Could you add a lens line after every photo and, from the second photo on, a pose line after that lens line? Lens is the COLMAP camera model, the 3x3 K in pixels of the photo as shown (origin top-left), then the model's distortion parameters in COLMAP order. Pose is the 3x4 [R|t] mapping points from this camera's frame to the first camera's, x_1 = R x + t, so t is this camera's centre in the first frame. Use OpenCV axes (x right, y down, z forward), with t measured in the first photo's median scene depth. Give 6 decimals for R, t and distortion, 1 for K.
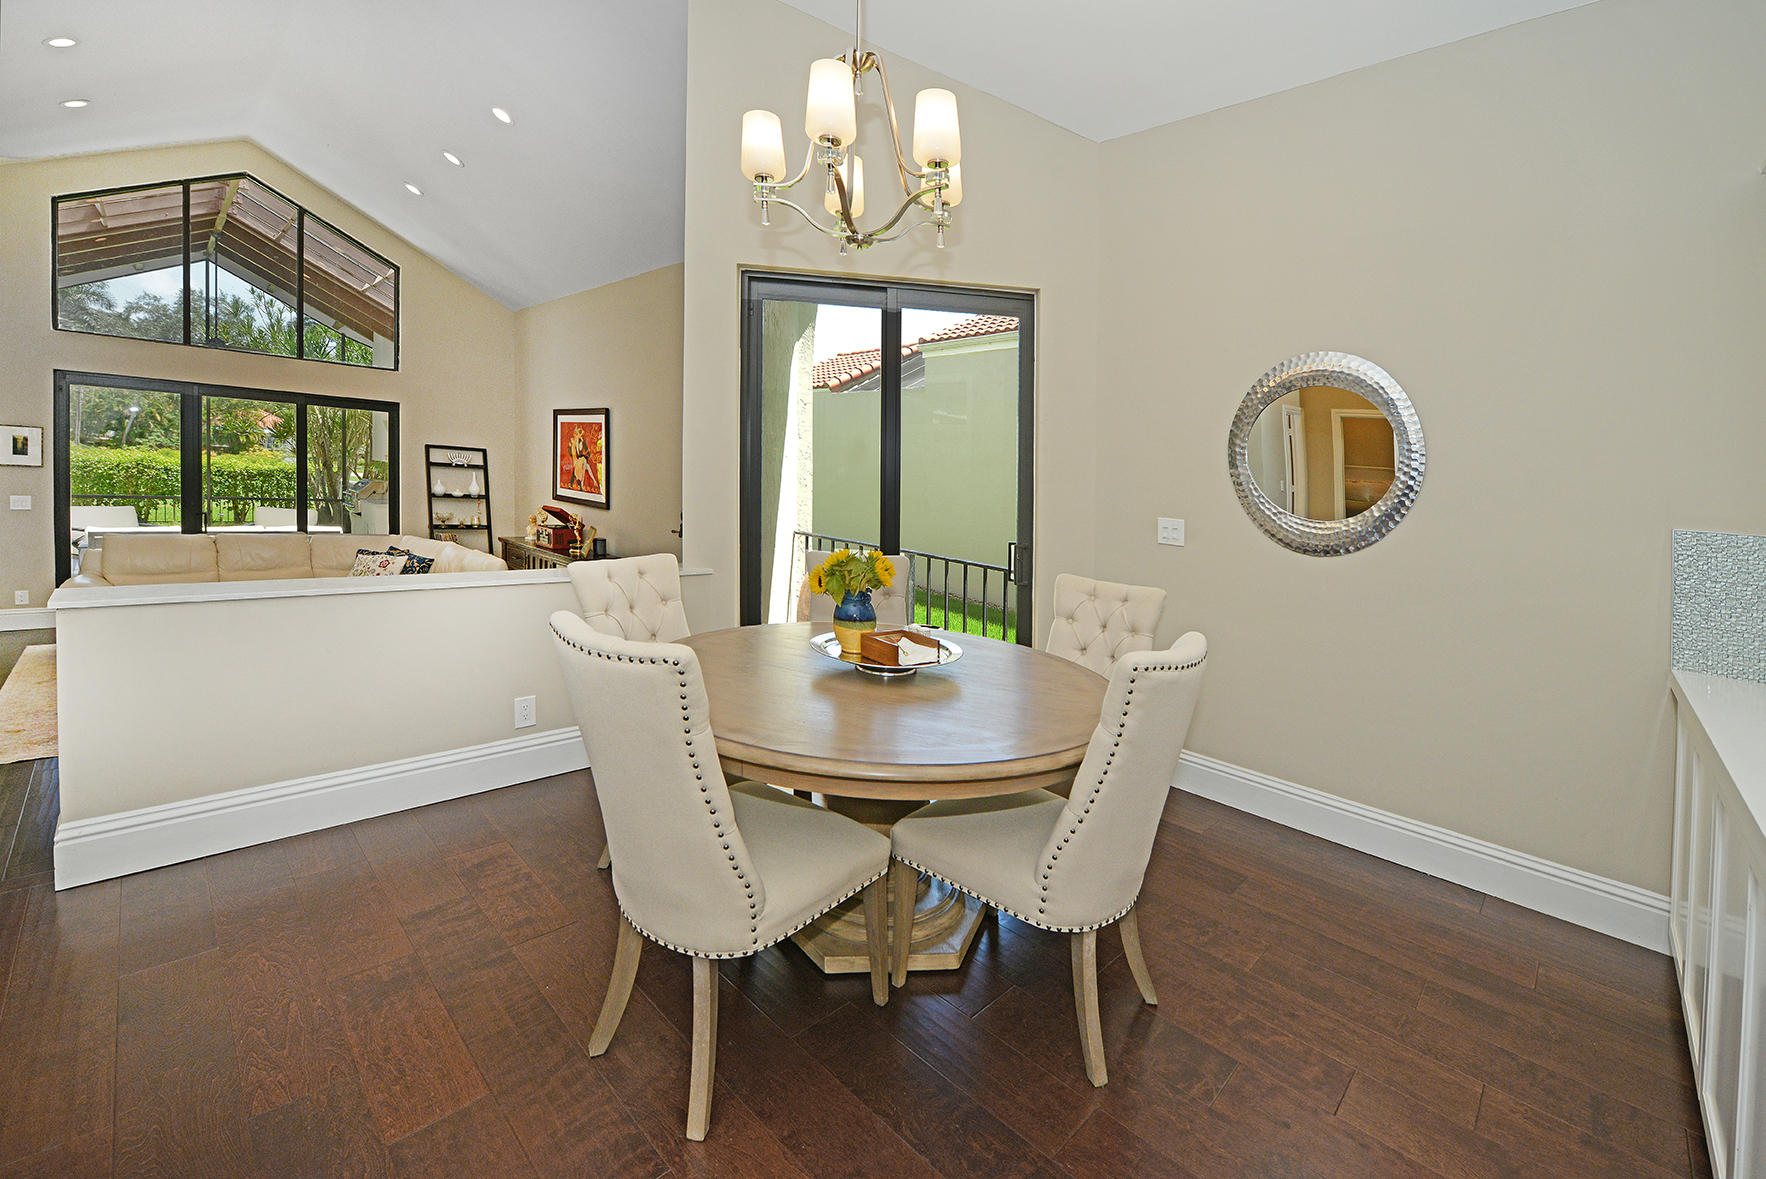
lens RADIAL K [[711.9, 0, 882.7], [0, 711.9, 528.9], [0, 0, 1]] dist [0.000081, 0.000001]
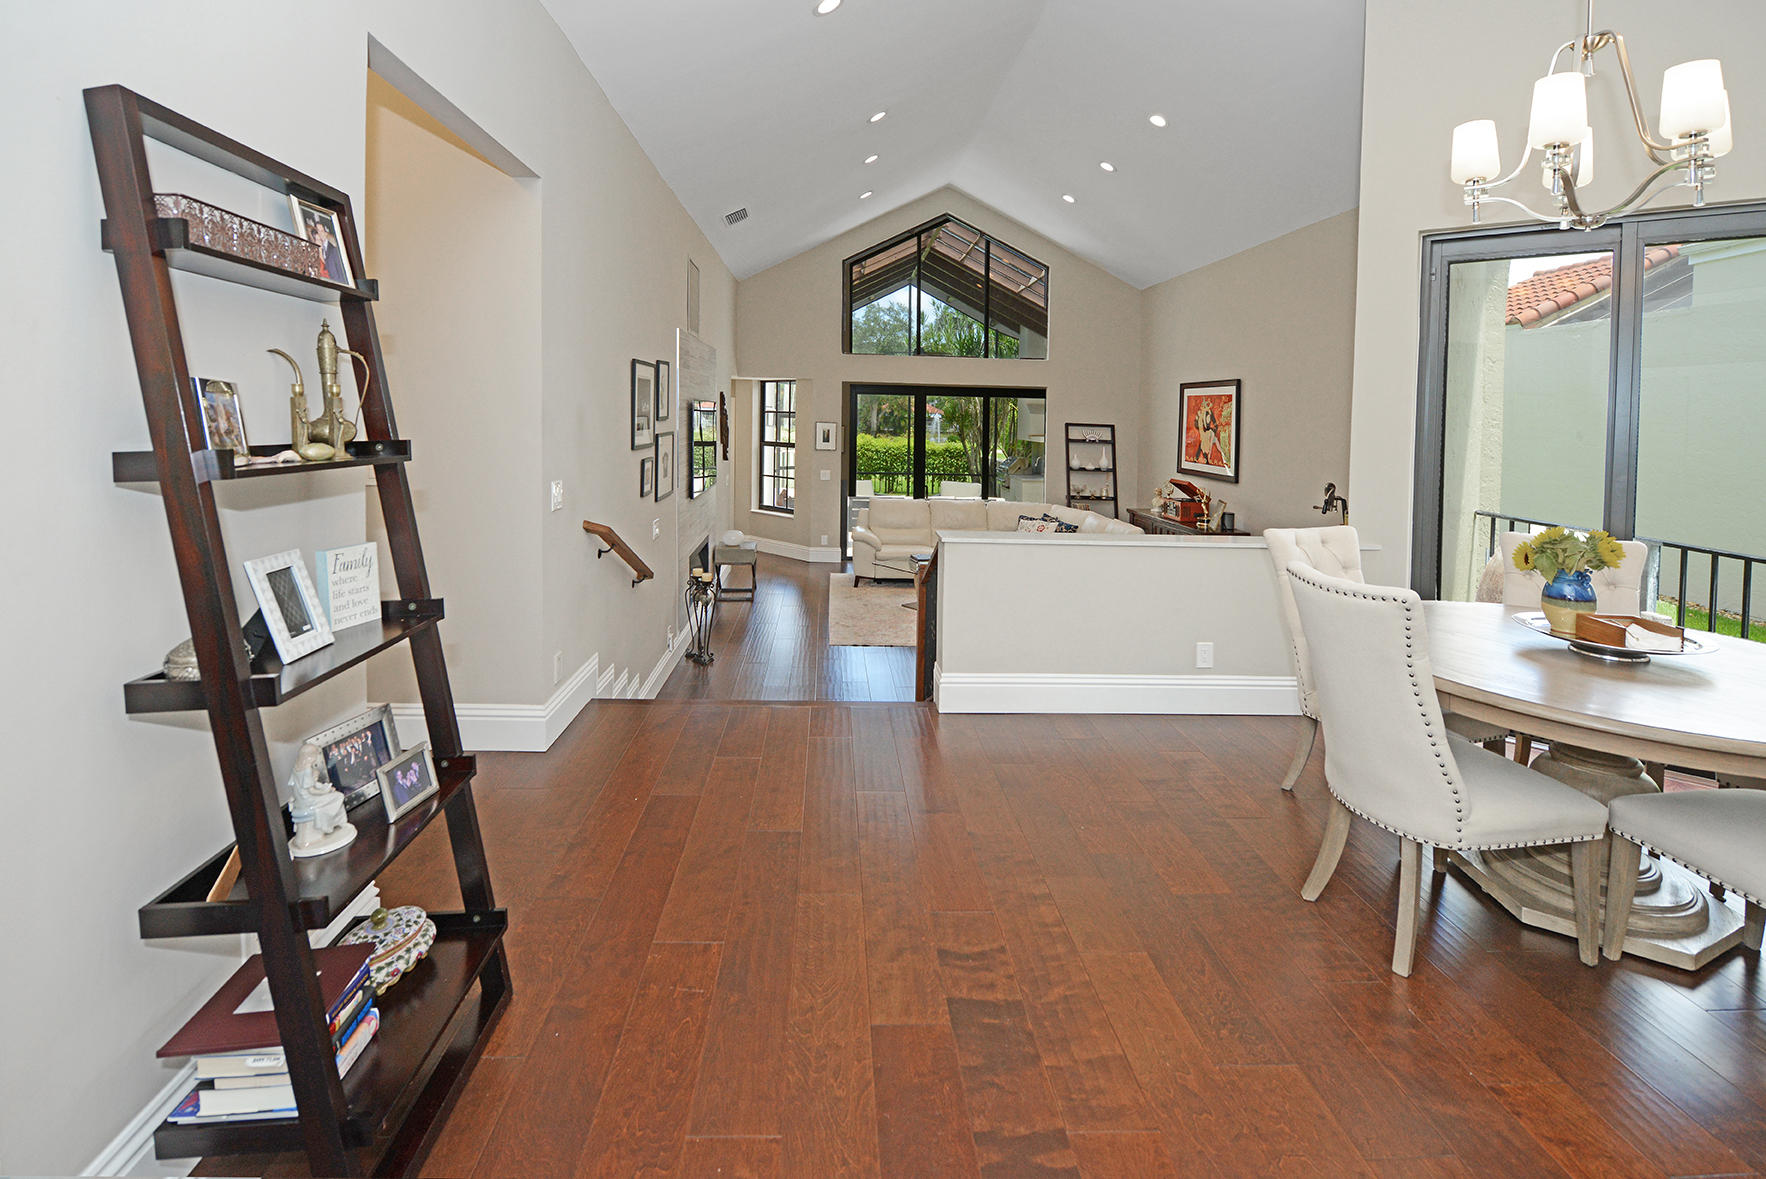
lens RADIAL K [[820.7, 0, 883.2], [0, 820.7, 503.8], [0, 0, 1]] dist [-0.014123, -0.000926]
pose [[0.745620, 0.025140, -0.665897, -0.000714], [-0.025498, 0.999633, 0.009189, 0.003268], [0.665883, 0.010128, 0.745987, -0.184774]]
